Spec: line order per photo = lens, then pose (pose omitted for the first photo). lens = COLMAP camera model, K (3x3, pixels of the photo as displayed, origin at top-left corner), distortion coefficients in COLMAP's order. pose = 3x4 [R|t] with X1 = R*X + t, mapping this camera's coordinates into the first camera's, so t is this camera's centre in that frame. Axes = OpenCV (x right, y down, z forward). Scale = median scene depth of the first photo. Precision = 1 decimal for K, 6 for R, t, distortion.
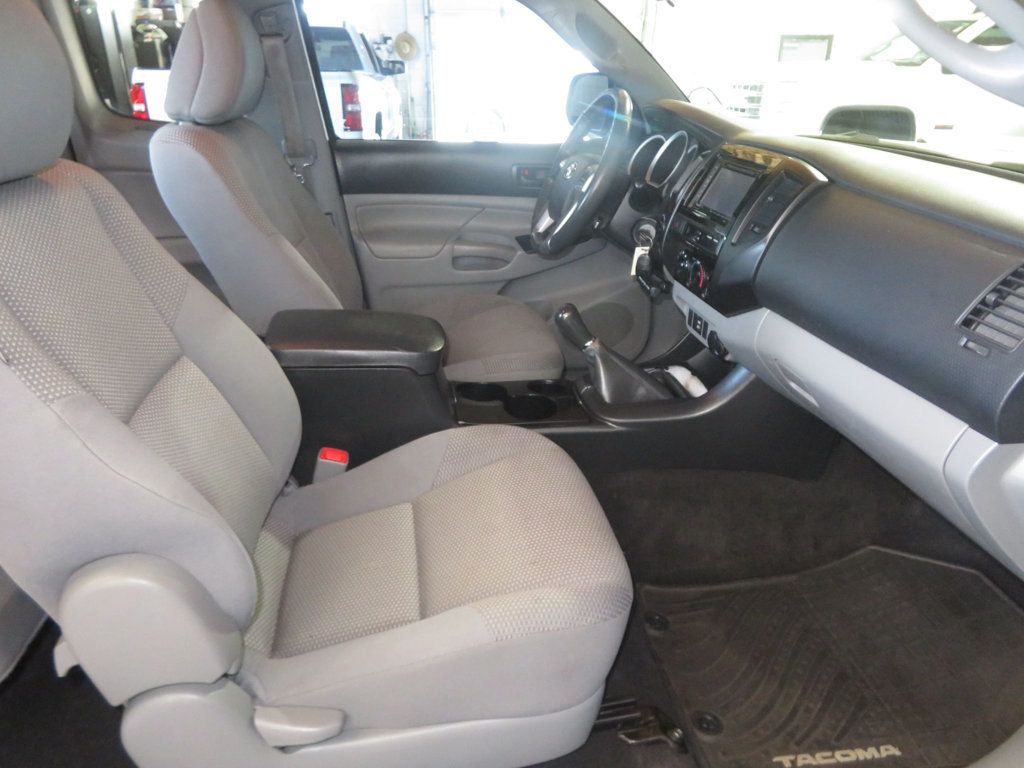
lens RADIAL K [[738.8, 0, 512.0], [0, 738.8, 384.0], [0, 0, 1]] dist [-0.012310, 0.005649]
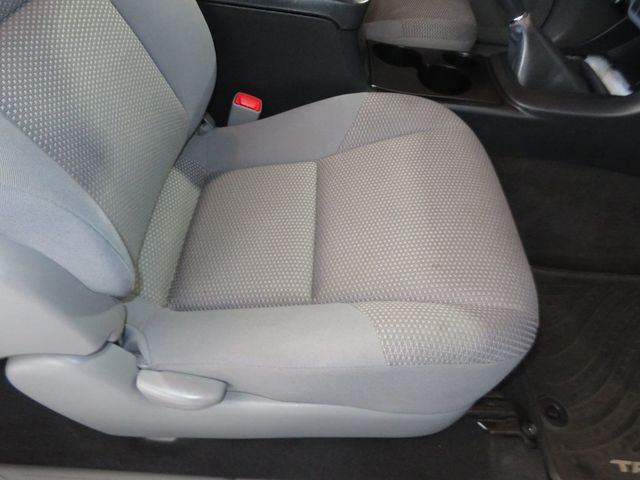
lens RADIAL K [[465.6, 0, 316.5], [0, 465.6, 239.1], [0, 0, 1]] dist [-0.002832, -0.002252]
pose [[0.980217, 0.180257, -0.081744, -0.056820], [-0.132529, 0.904502, 0.405354, -0.006133], [0.147006, -0.386501, 0.910498, 0.326584]]
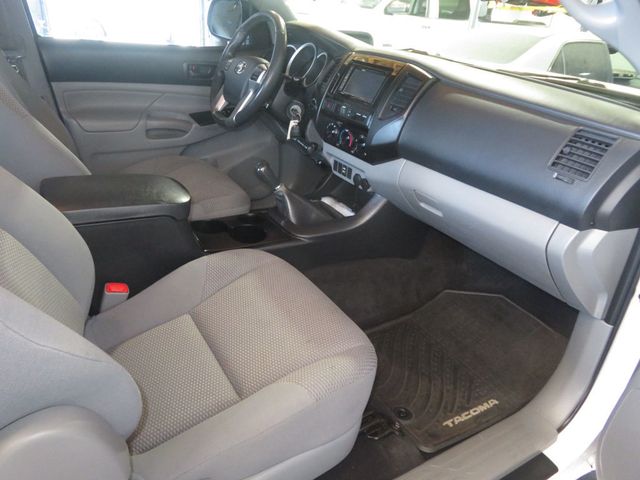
lens RADIAL K [[461.7, 0, 320.0], [0, 461.7, 240.0], [0, 0, 1]] dist [-0.012310, 0.005649]
pose [[0.917301, -0.116382, 0.380807, -0.200993], [0.085971, 0.991663, 0.095982, -0.033402], [-0.388803, -0.055306, 0.919660, 0.109128]]
